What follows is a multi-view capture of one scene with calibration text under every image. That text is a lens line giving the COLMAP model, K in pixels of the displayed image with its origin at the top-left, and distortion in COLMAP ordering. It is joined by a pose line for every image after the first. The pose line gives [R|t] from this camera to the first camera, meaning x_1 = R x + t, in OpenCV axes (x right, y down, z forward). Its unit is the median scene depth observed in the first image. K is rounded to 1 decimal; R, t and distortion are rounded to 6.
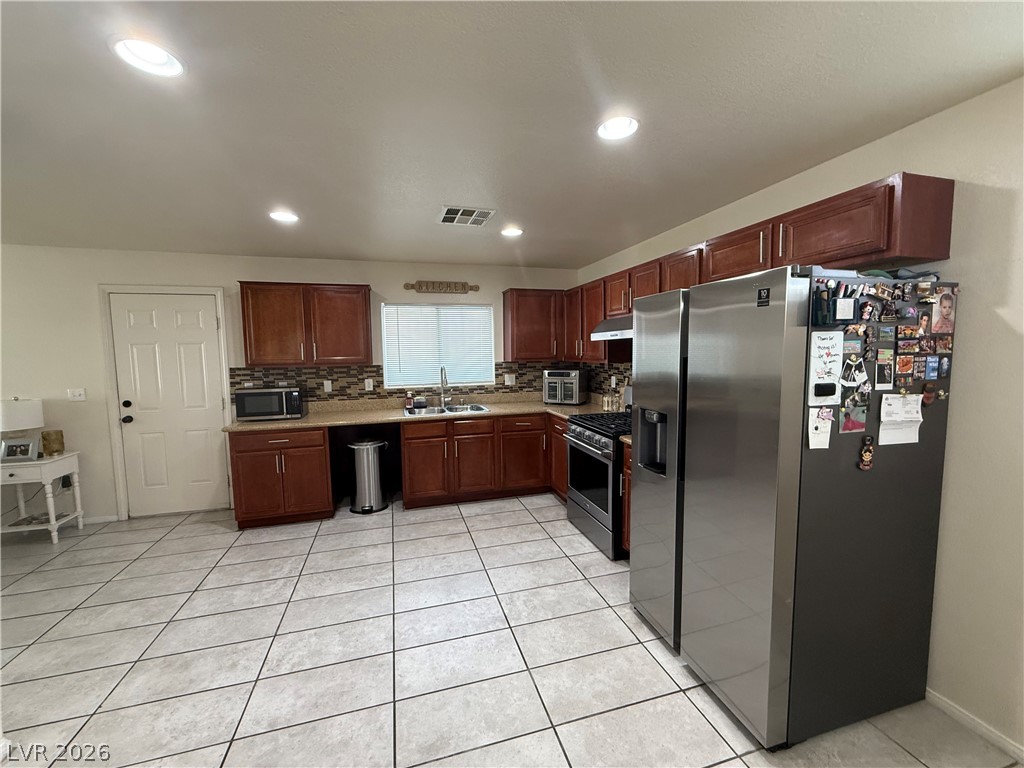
lens RADIAL K [[408.3, 0, 510.0], [0, 408.3, 383.1], [0, 0, 1]] dist [0.000632, 0.000349]
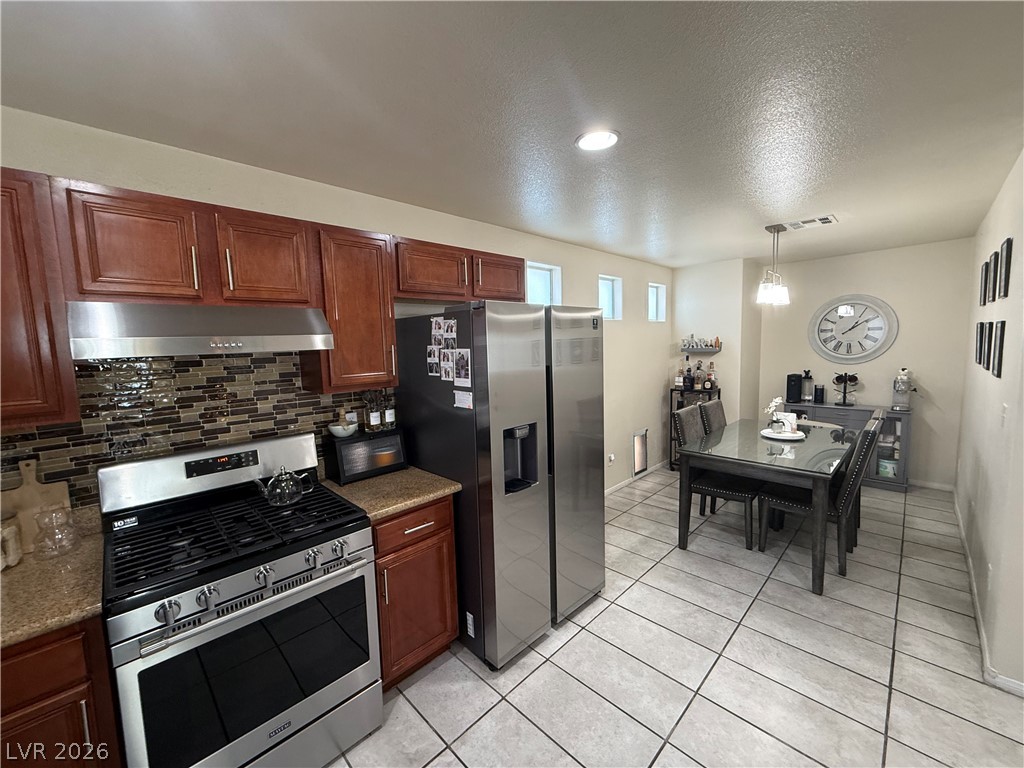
lens RADIAL K [[408.3, 0, 509.0], [0, 408.3, 382.2], [0, 0, 1]] dist [0.000632, 0.000349]
pose [[-0.478093, -0.057513, 0.876424, -0.462873], [0.108678, 0.986312, 0.124008, -0.152936], [-0.871560, 0.154535, -0.465298, 1.464174]]
